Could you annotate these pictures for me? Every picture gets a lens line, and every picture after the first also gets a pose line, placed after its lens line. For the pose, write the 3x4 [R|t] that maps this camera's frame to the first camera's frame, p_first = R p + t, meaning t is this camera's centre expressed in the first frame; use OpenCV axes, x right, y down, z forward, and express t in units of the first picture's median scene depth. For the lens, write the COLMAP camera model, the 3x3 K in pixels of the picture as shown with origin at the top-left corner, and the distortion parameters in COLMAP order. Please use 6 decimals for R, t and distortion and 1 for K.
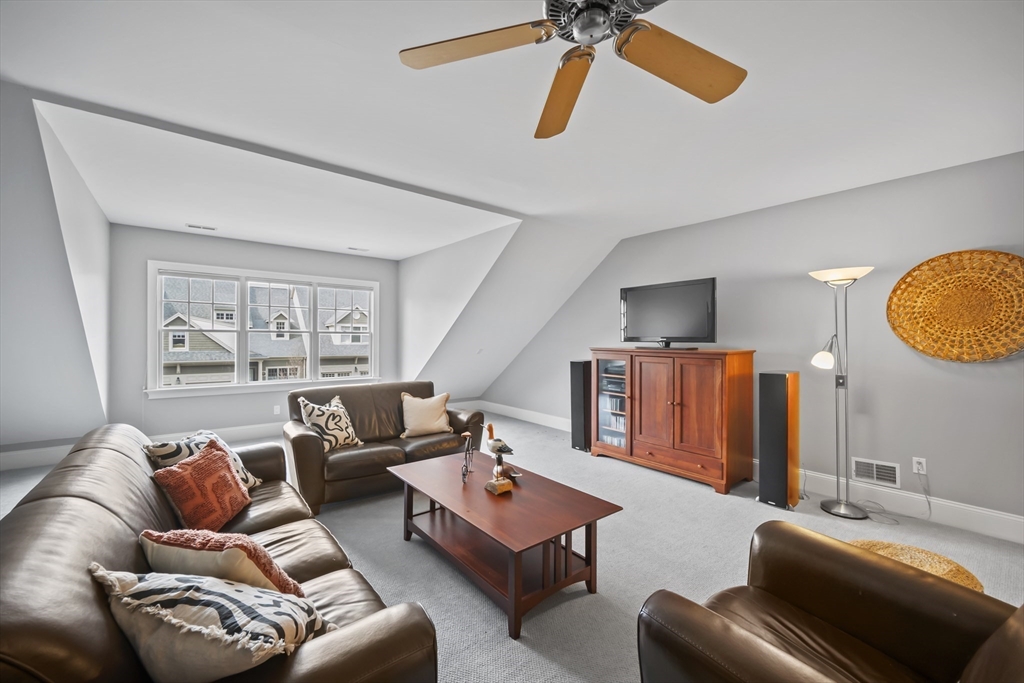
lens RADIAL K [[414.4, 0, 506.3], [0, 414.4, 336.3], [0, 0, 1]] dist [-0.001558, 0.000893]
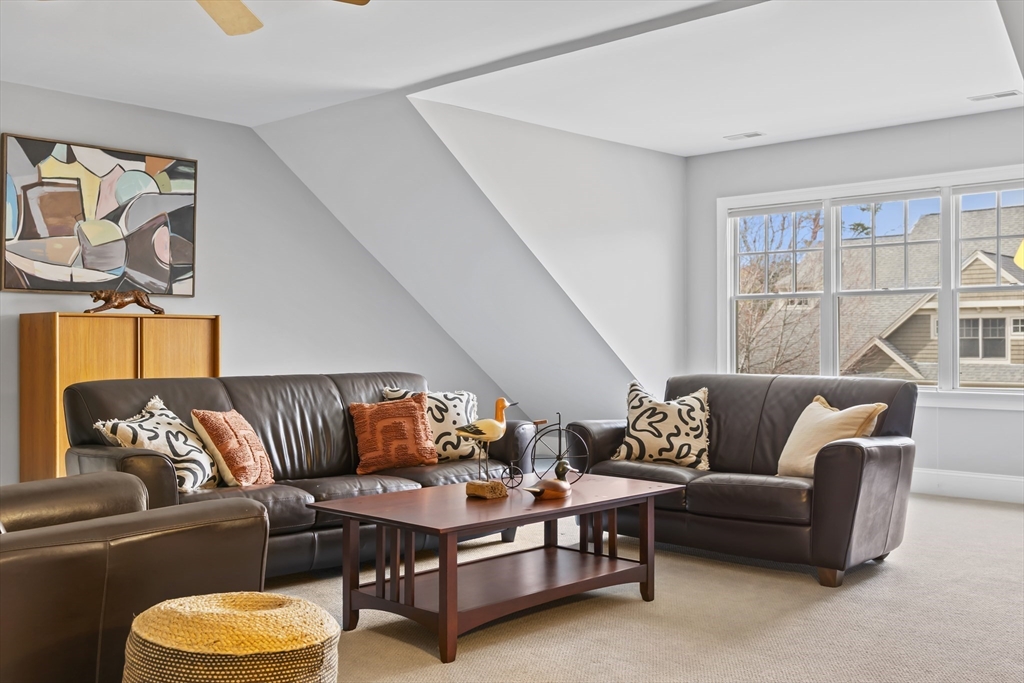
lens RADIAL K [[1027.9, 0, 508.5], [0, 1027.9, 344.9], [0, 0, 1]] dist [0.014069, 0.000000]
pose [[0.118831, -0.001956, -0.992913, 0.831634], [0.003705, 0.999992, -0.001526, 0.067004], [0.992908, -0.003497, 0.118838, 0.435888]]
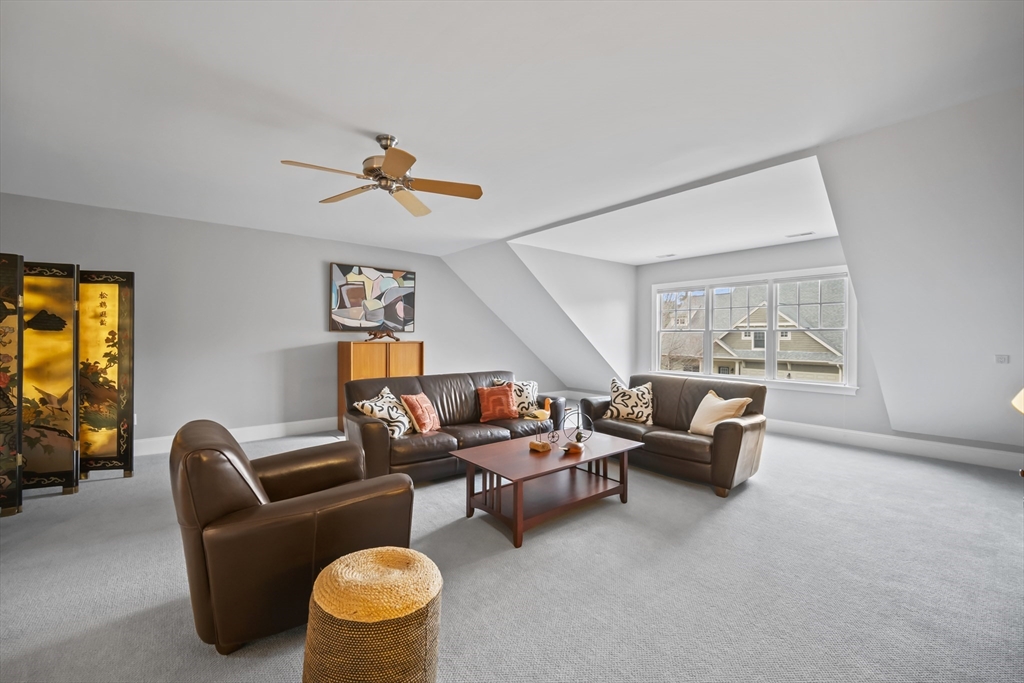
lens RADIAL K [[414.3, 0, 500.8], [0, 414.3, 338.0], [0, 0, 1]] dist [0.002758, -0.000335]
pose [[-0.010592, -0.000554, -0.999944, 0.655145], [-0.002508, 0.999997, -0.000528, 0.012571], [0.999941, 0.002502, -0.010593, 0.461629]]
